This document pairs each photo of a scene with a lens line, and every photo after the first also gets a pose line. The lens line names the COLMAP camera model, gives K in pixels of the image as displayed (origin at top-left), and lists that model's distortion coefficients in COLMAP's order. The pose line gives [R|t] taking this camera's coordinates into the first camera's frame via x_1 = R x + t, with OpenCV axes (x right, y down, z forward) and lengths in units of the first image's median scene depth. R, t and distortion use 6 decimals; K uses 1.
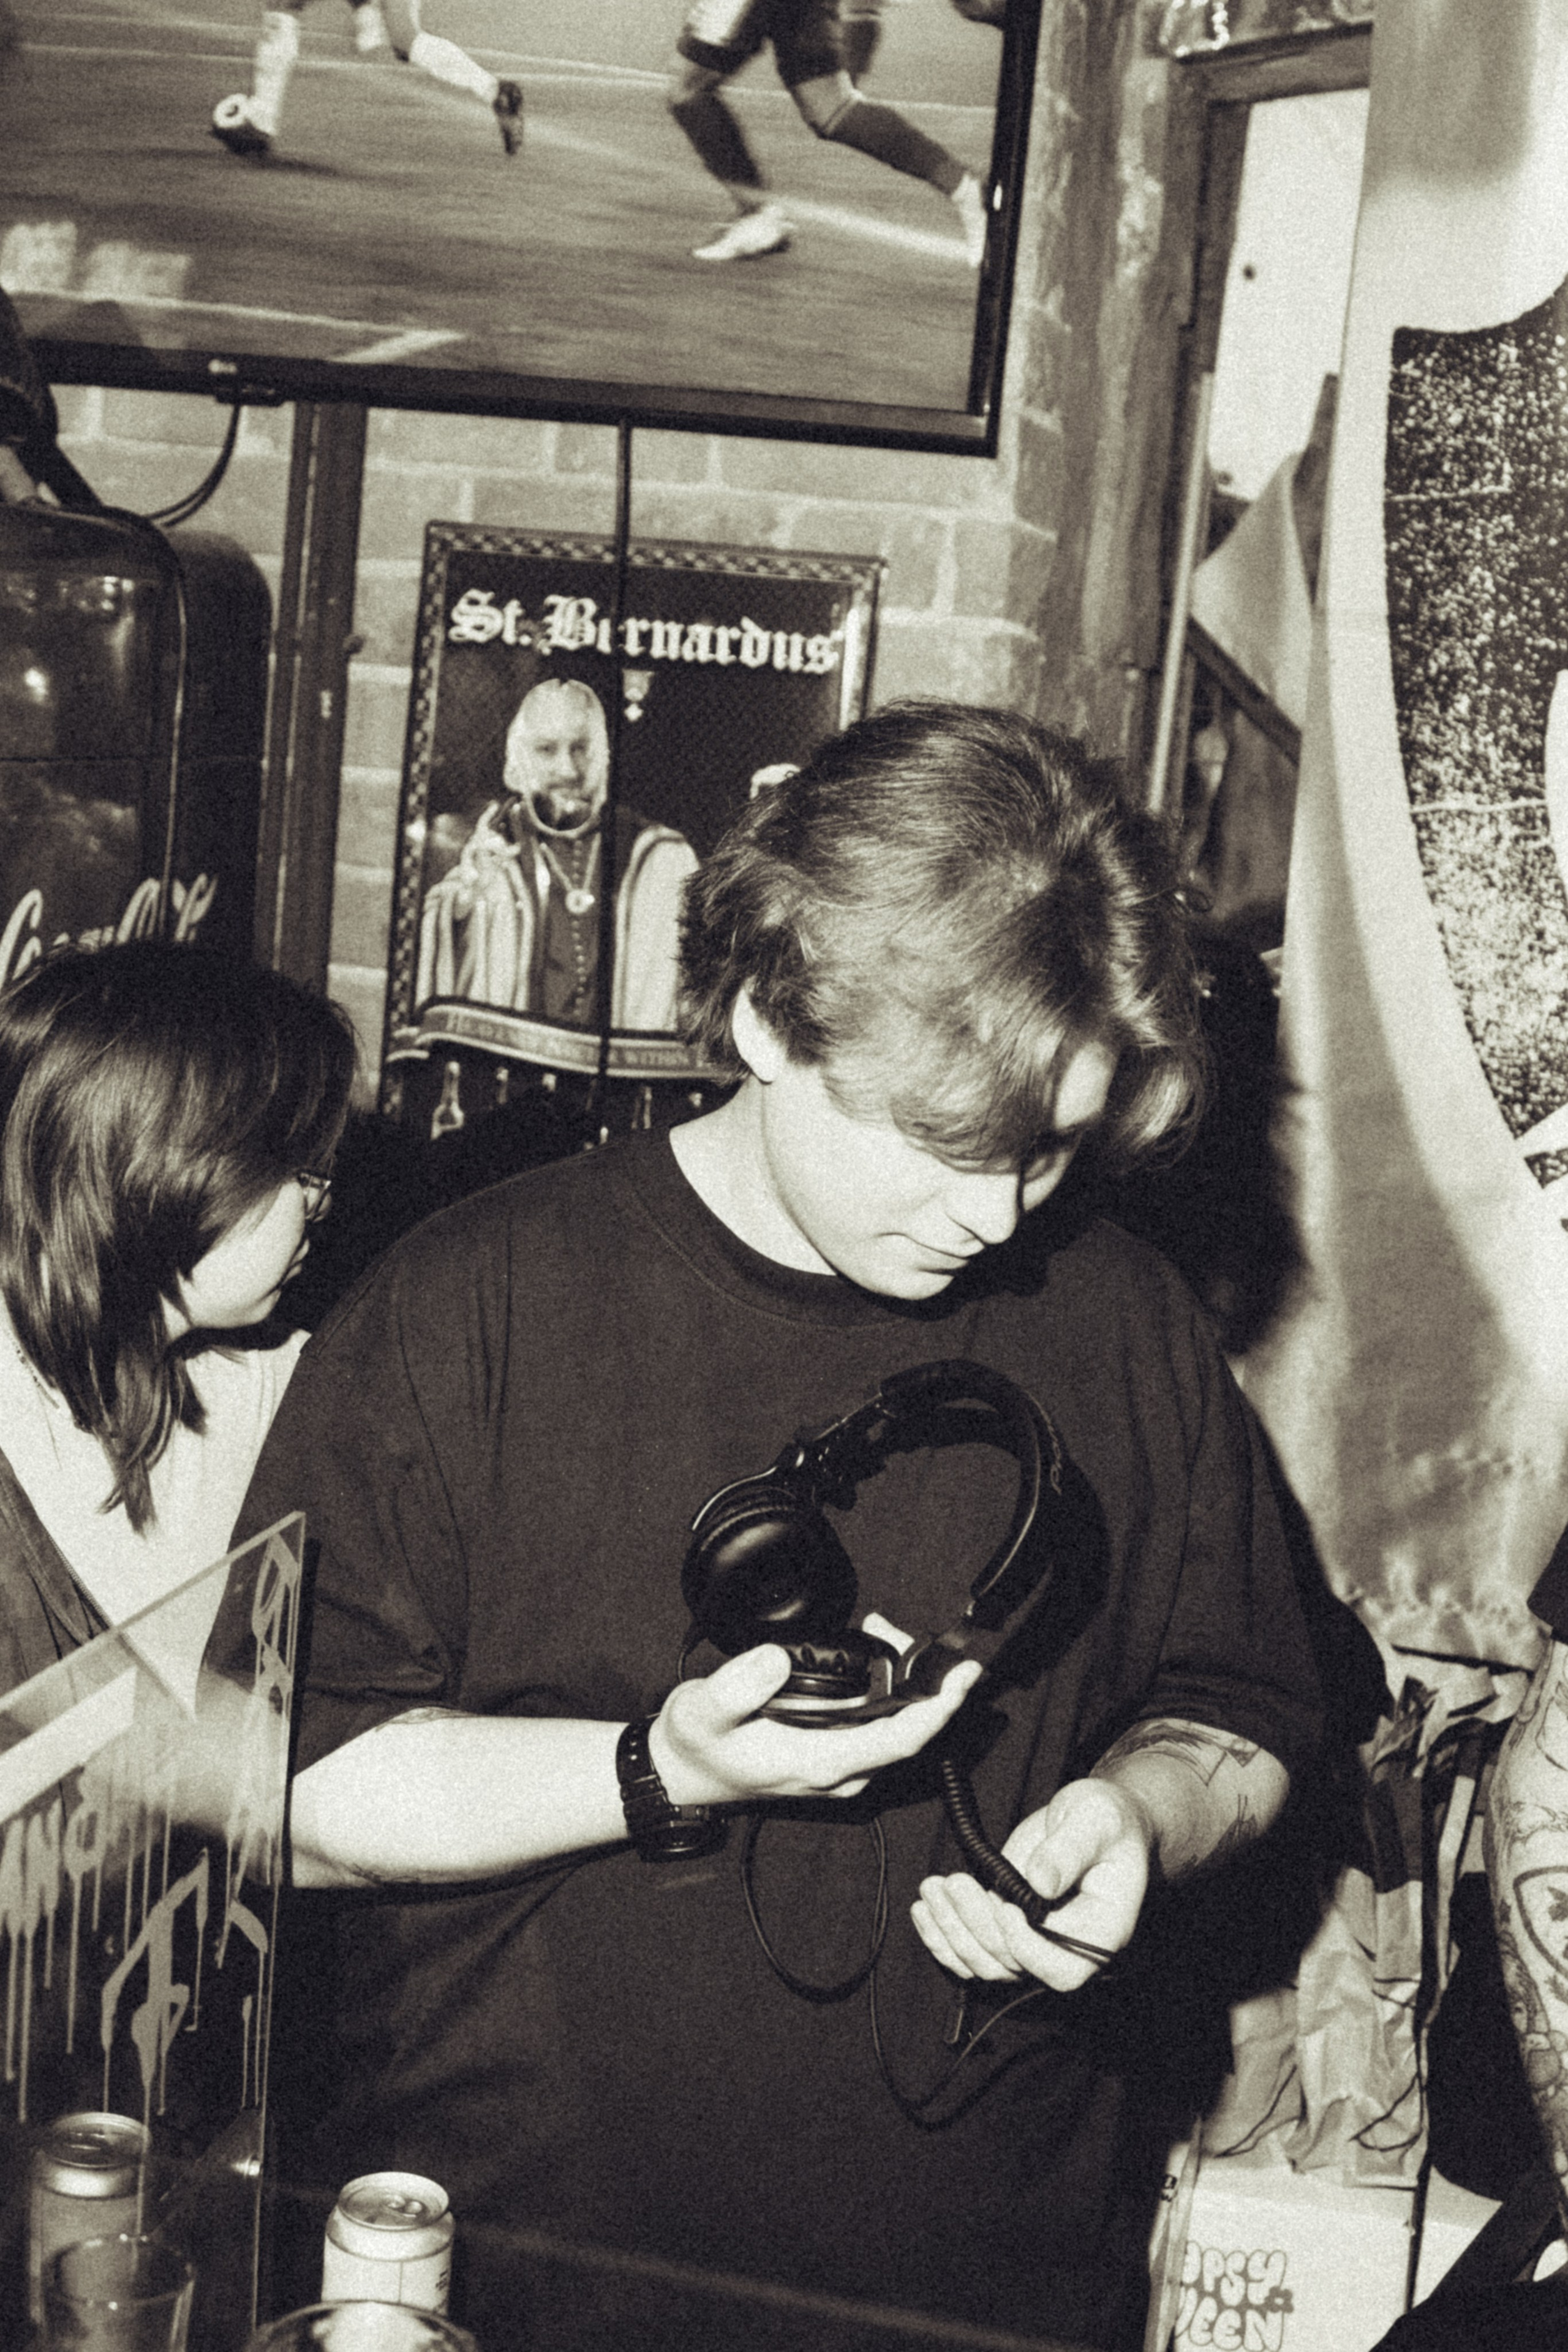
lens RADIAL K [[3287.4, 0, 794.3], [0, 3287.4, 1187.0], [0, 0, 1]] dist [-0.078157, 0.000000]
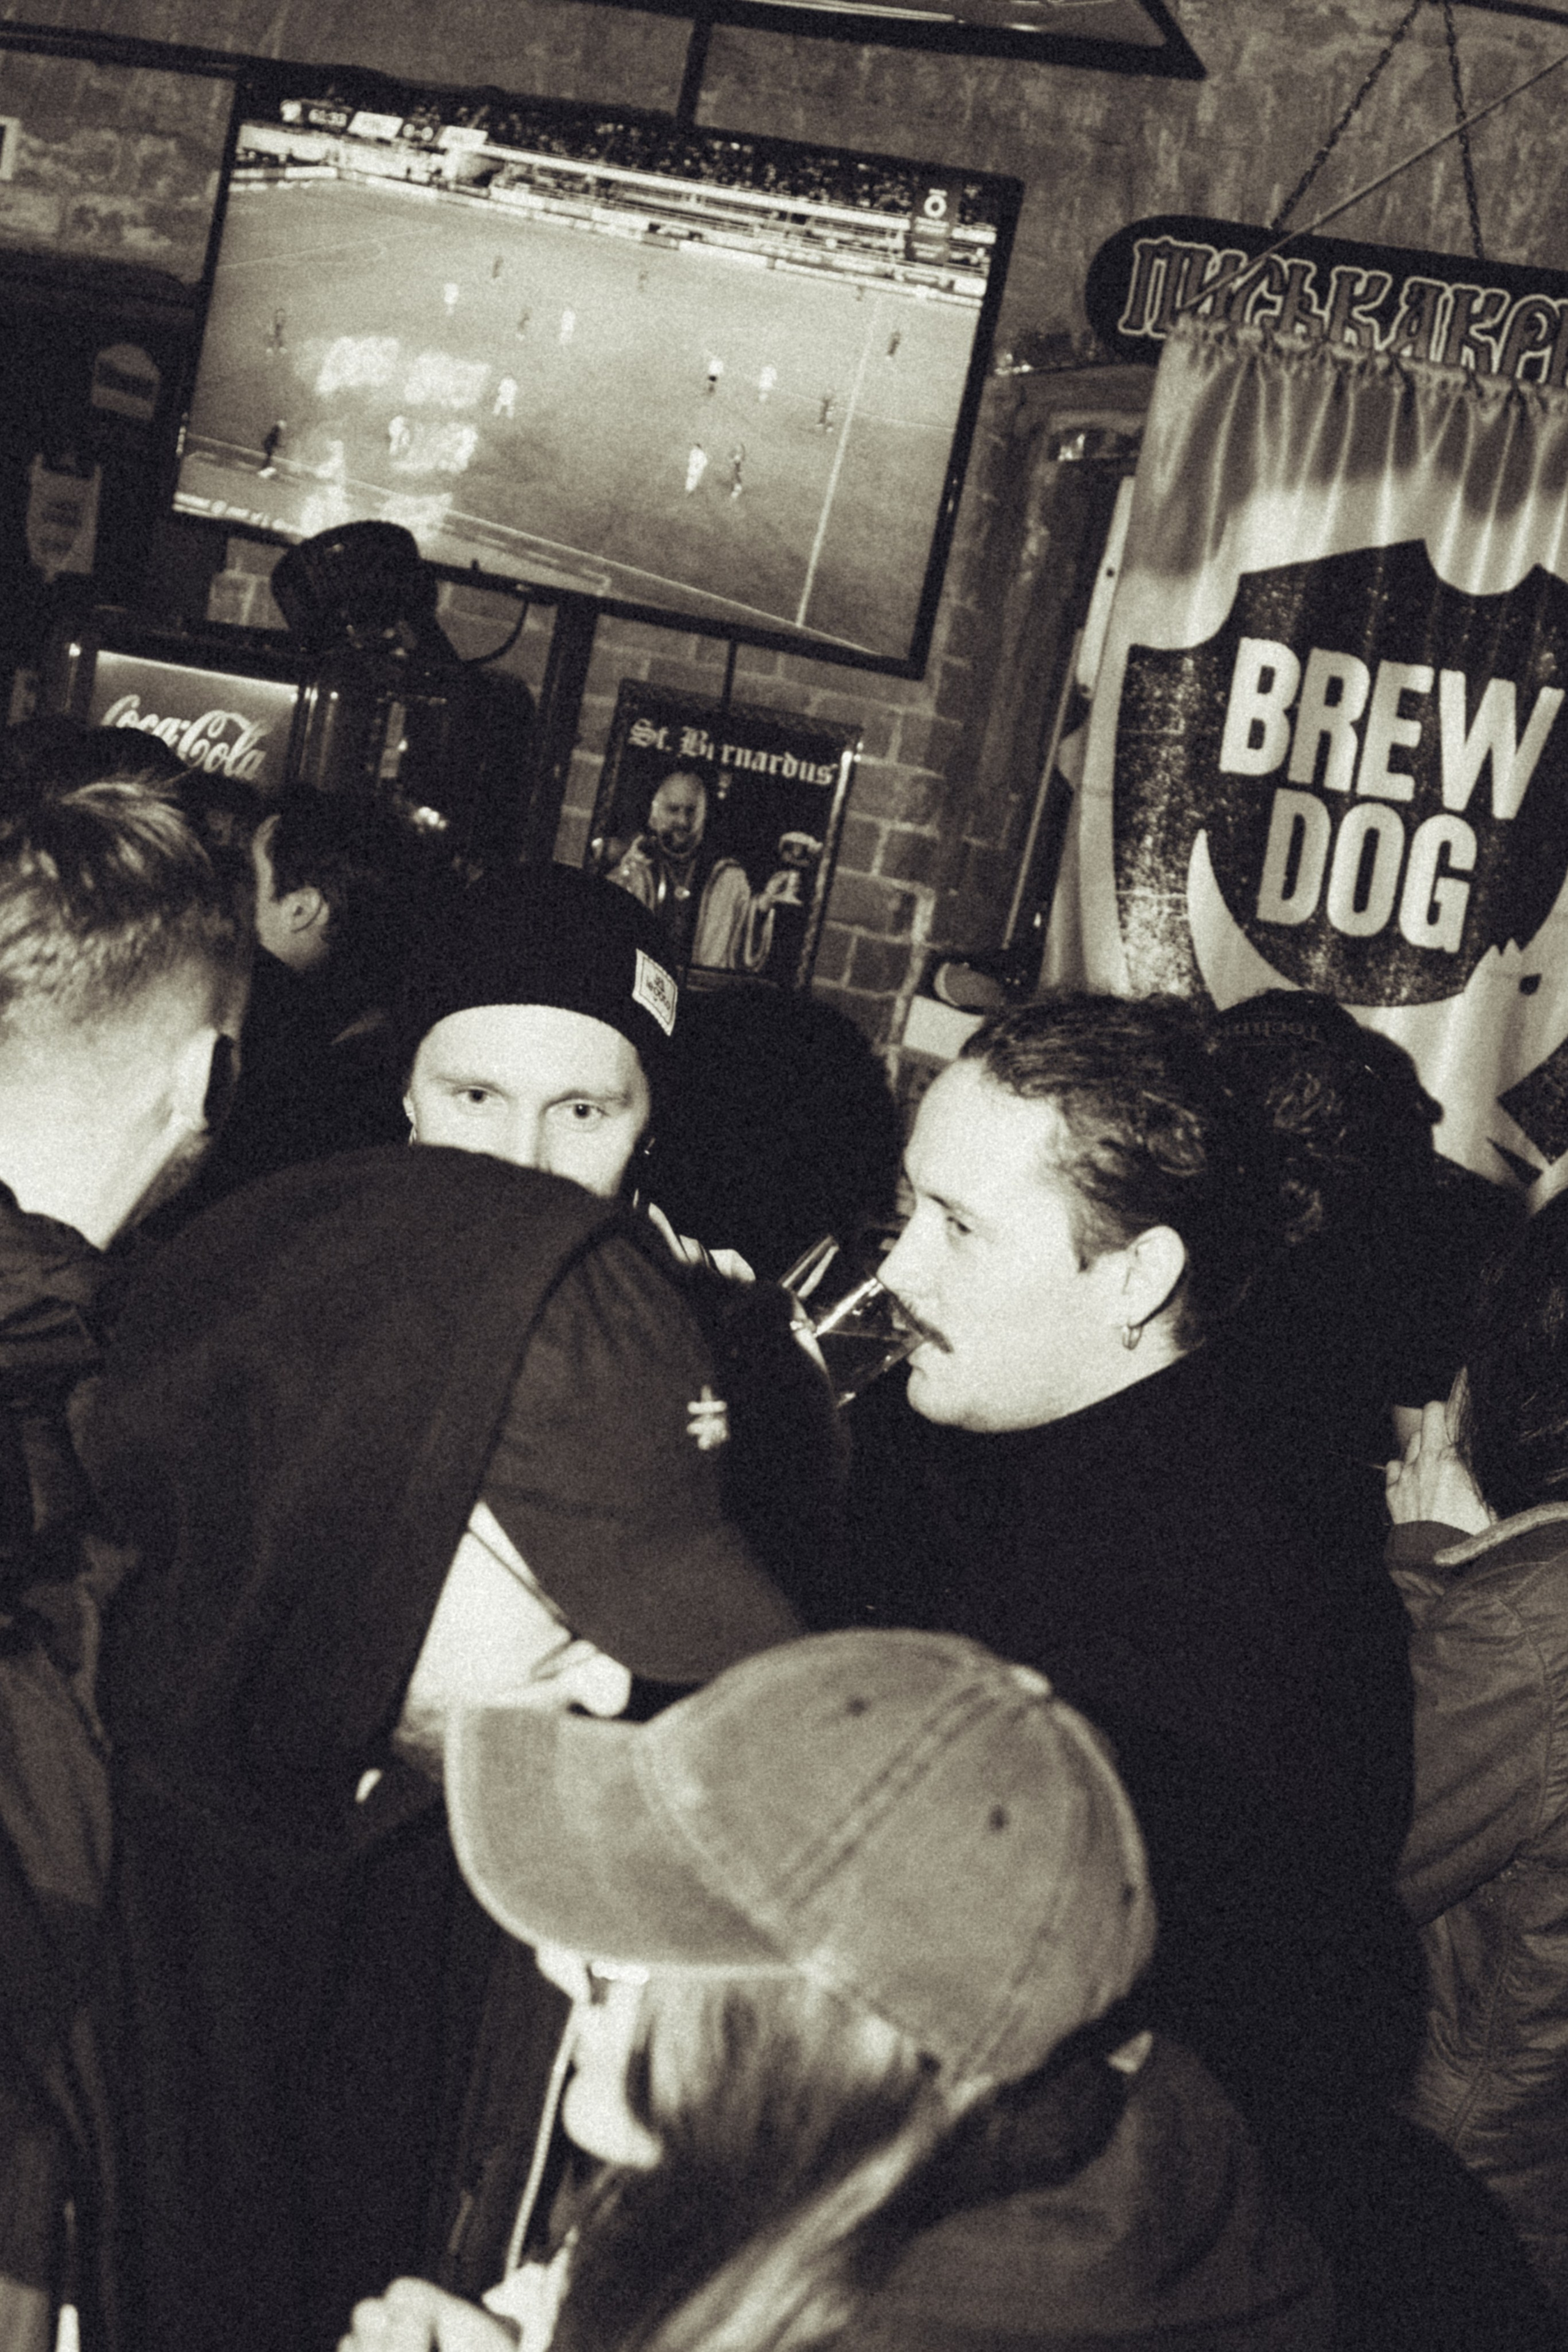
lens RADIAL K [[3287.4, 0, 785.4], [0, 3287.4, 1177.3], [0, 0, 1]] dist [-0.078157, 0.000000]
pose [[0.992881, 0.113223, -0.036982, 0.080442], [-0.113349, 0.993554, -0.001328, 0.068957], [0.036593, 0.005510, 0.999315, -0.857689]]
